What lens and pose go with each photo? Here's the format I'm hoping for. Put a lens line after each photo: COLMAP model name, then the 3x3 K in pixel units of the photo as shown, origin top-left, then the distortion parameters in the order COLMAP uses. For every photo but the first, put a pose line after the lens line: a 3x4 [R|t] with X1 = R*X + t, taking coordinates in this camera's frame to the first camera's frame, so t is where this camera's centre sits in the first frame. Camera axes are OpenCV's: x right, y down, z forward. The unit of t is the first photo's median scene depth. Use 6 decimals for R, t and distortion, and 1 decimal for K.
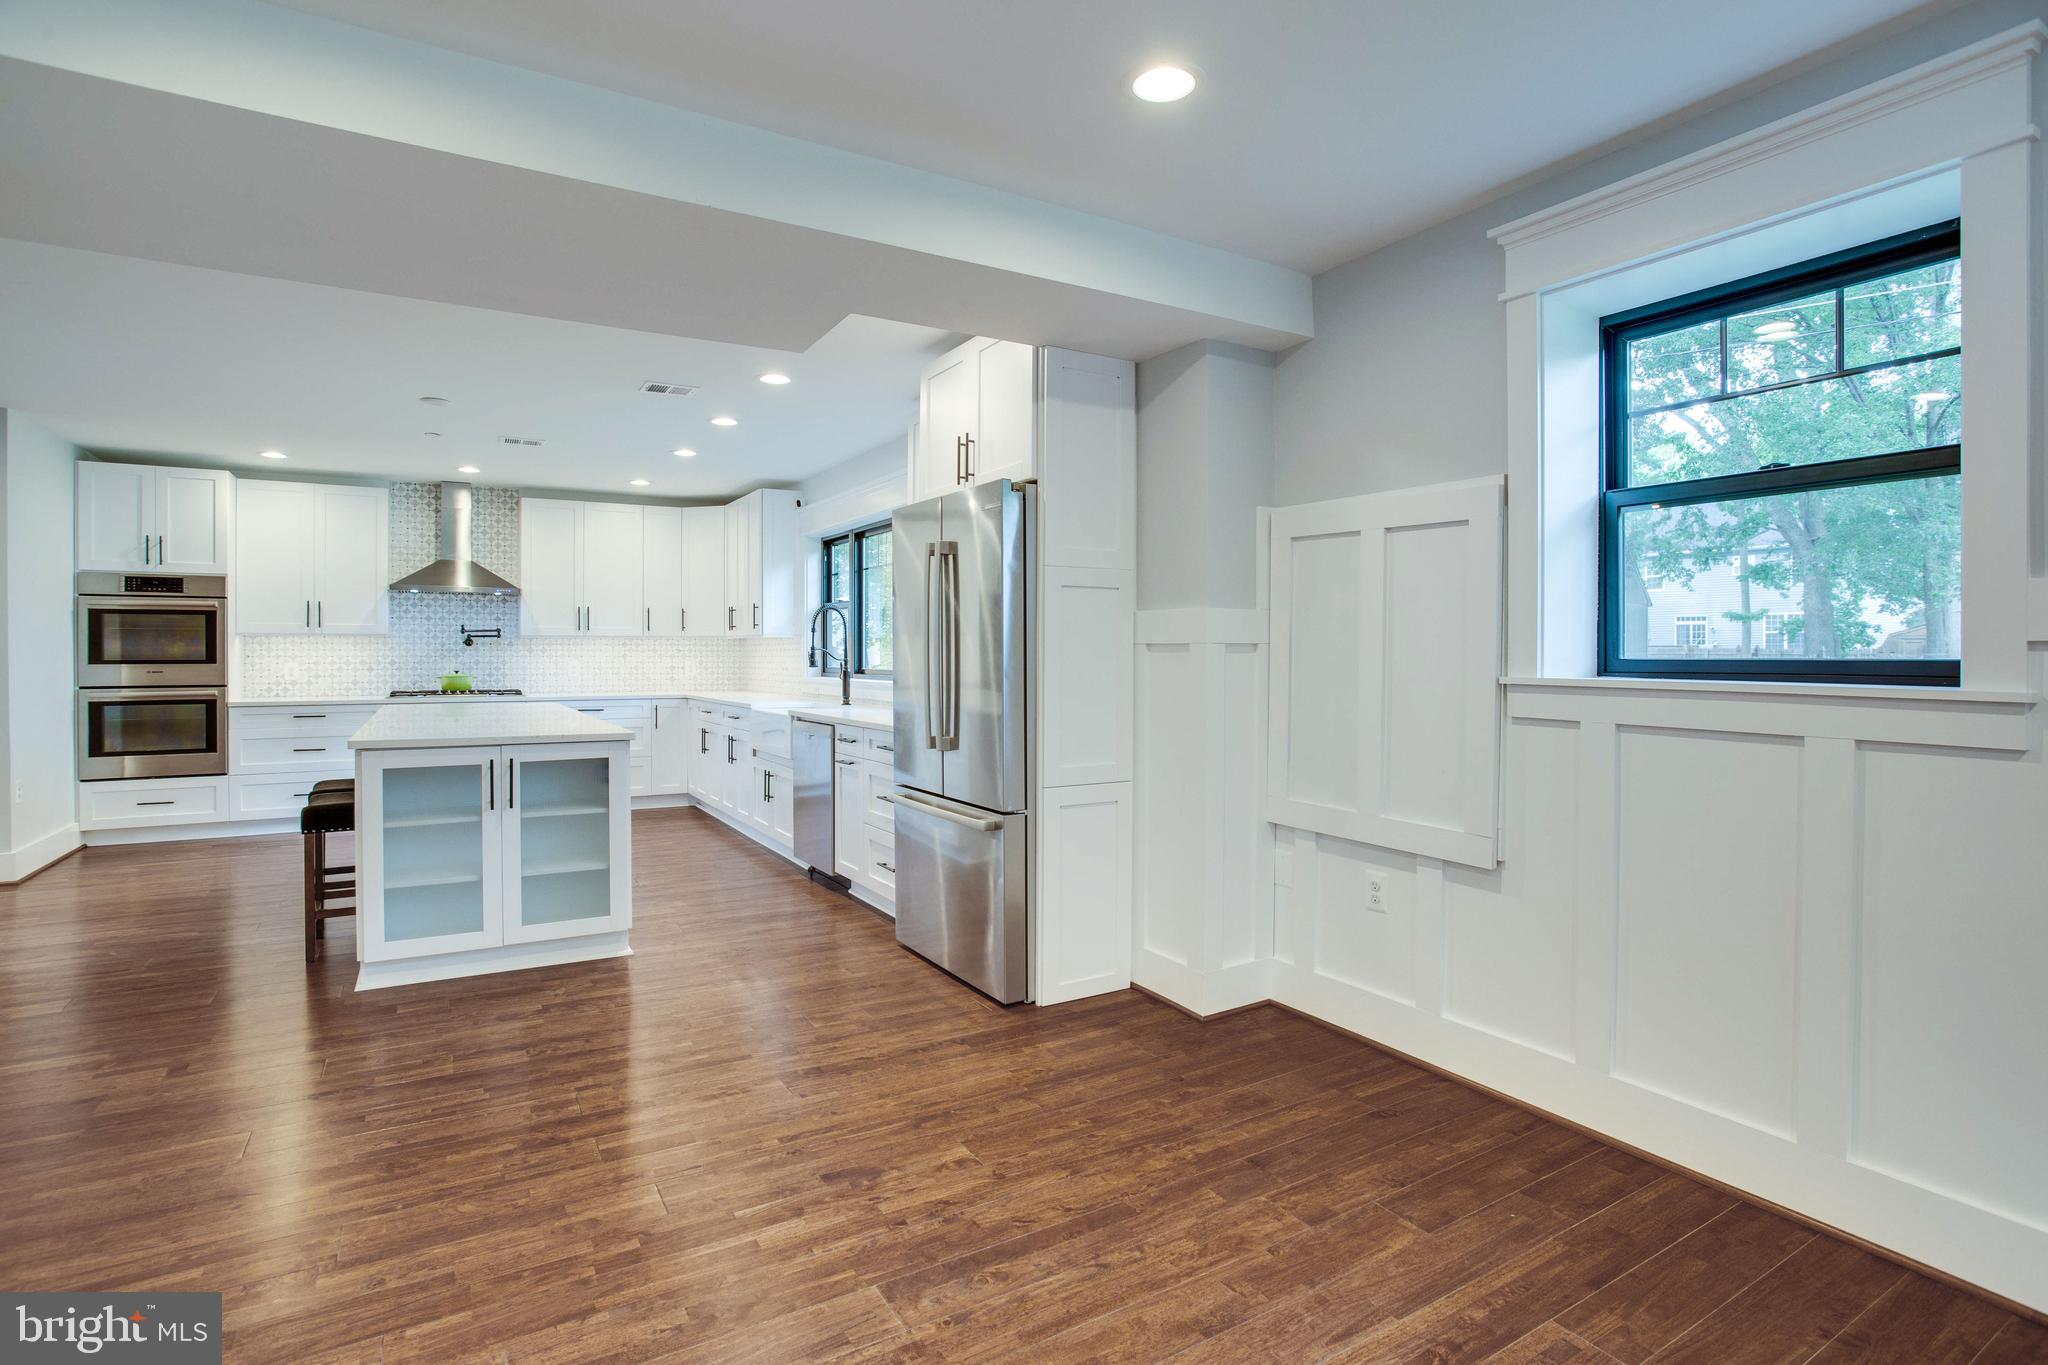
lens RADIAL K [[1006.0, 0, 1017.2], [0, 1006.0, 657.7], [0, 0, 1]] dist [-0.078315, 0.035751]
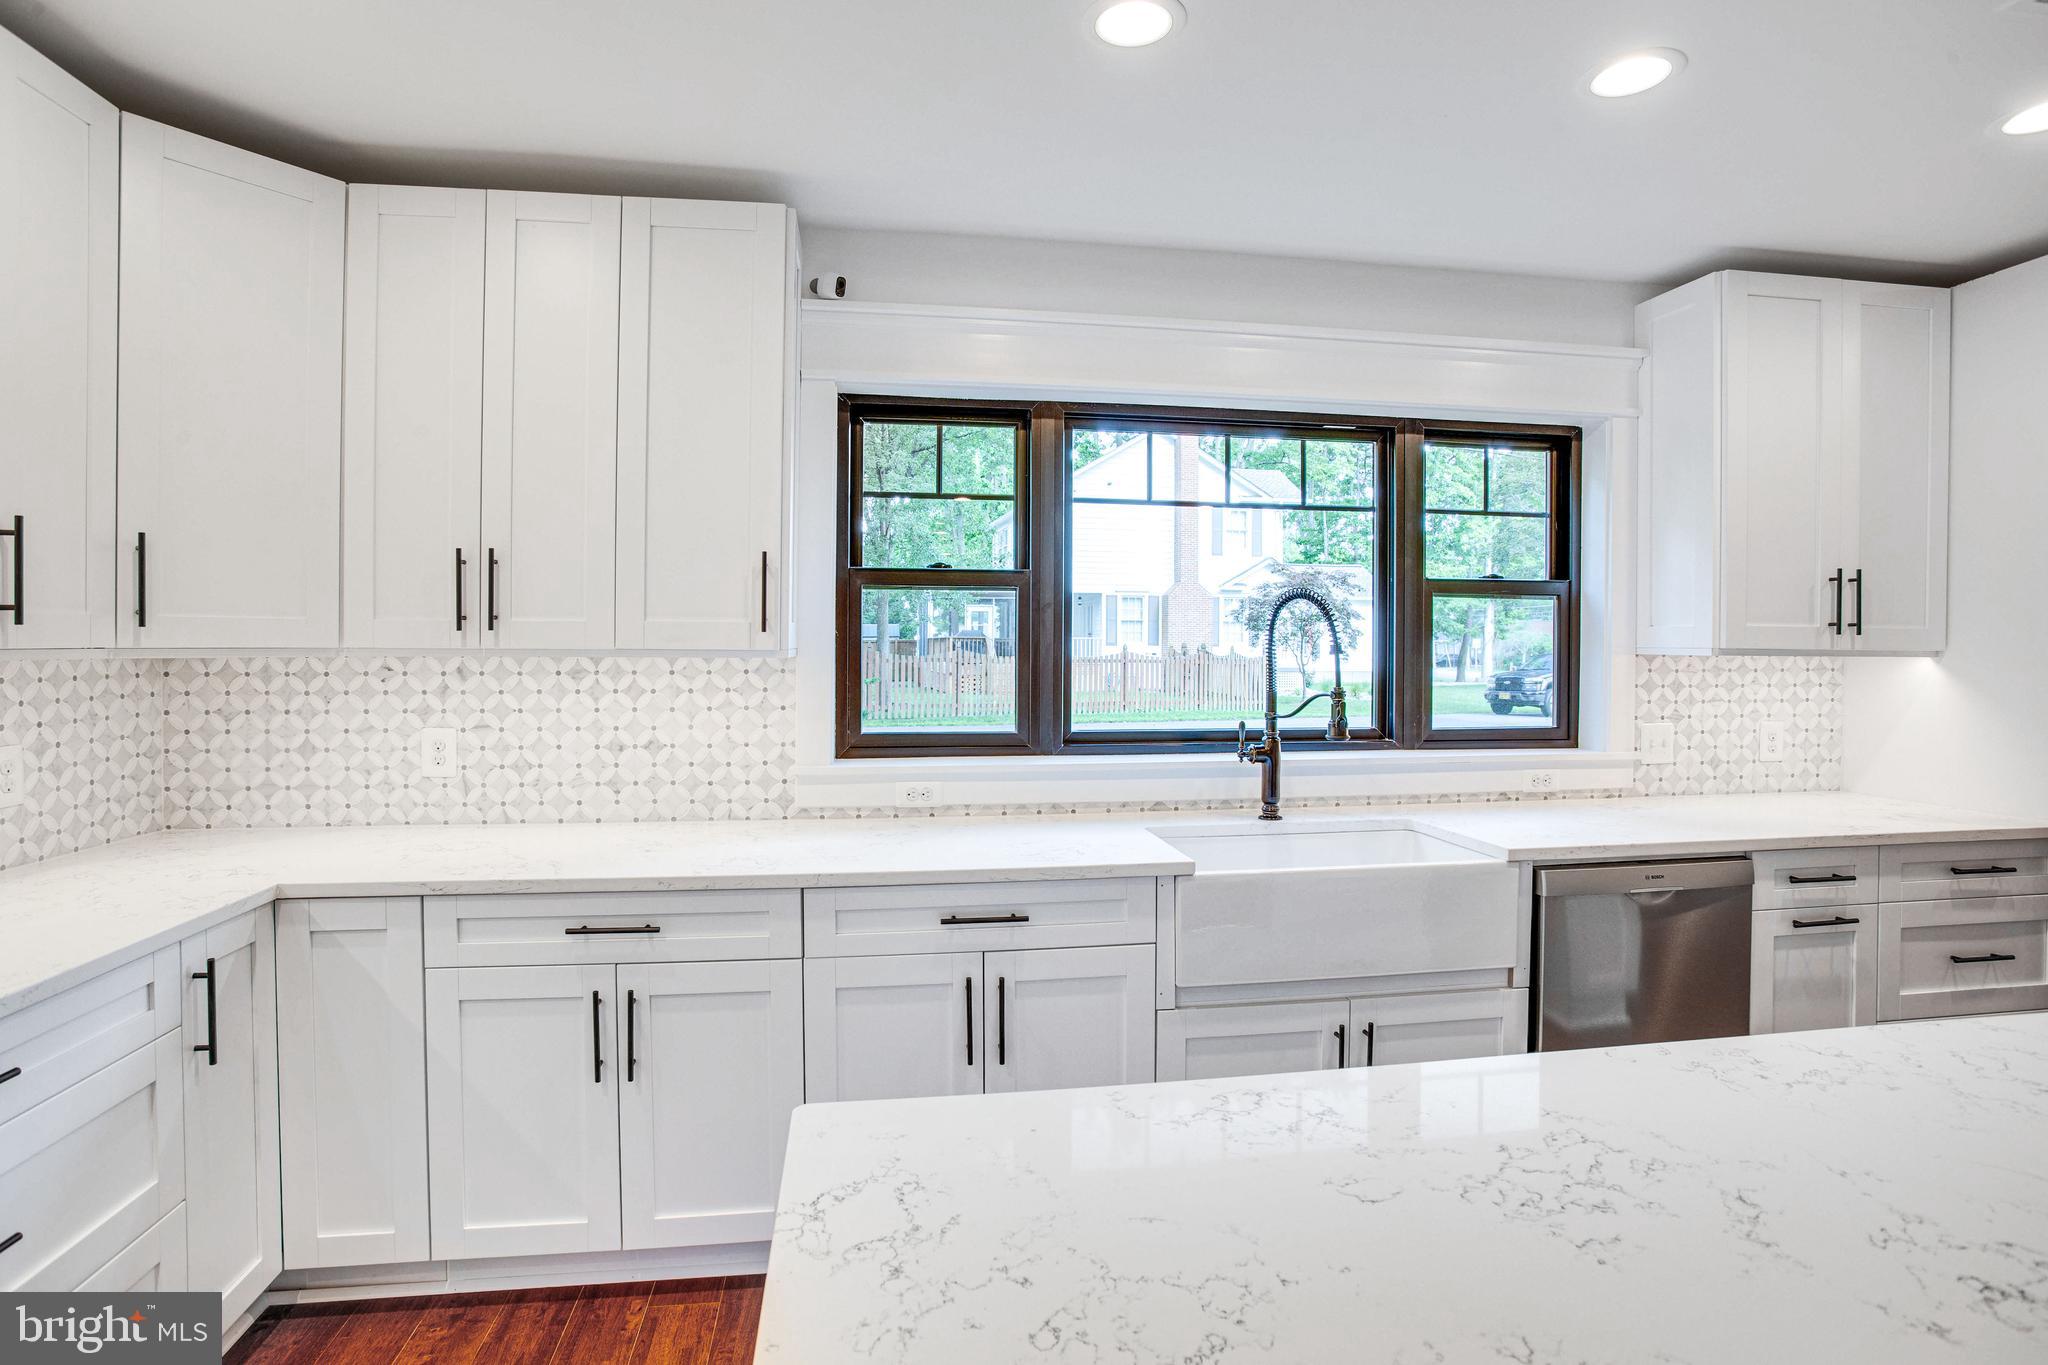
lens RADIAL K [[1014.9, 0, 997.2], [0, 1014.9, 647.6], [0, 0, 1]] dist [-0.068466, 0.033088]
pose [[0.390693, -0.004447, 0.920510, -0.614822], [0.001912, 0.999990, 0.004019, -0.029052], [-0.920519, 0.000190, 0.390698, 0.935156]]
